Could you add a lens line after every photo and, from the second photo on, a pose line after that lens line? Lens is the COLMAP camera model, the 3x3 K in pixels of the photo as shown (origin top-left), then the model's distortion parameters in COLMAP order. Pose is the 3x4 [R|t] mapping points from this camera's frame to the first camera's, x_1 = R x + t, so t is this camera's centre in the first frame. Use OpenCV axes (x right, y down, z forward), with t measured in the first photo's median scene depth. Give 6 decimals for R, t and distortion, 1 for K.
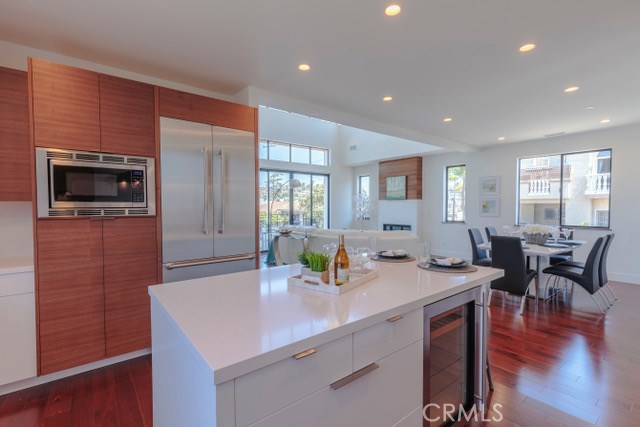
lens RADIAL K [[291.7, 0, 323.2], [0, 291.7, 214.6], [0, 0, 1]] dist [0.010163, 0.000514]
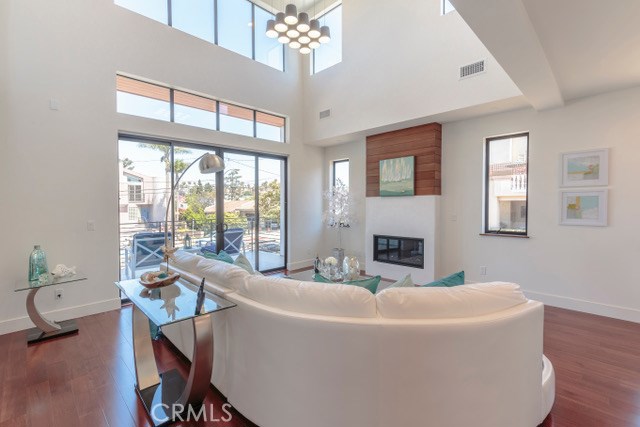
lens RADIAL K [[291.7, 0, 315.8], [0, 291.7, 211.4], [0, 0, 1]] dist [0.010163, 0.000514]
pose [[0.994656, -0.008998, 0.102851, 0.018565], [0.009660, 0.999936, -0.005941, -0.016795], [-0.102791, 0.006902, 0.994679, 0.401292]]
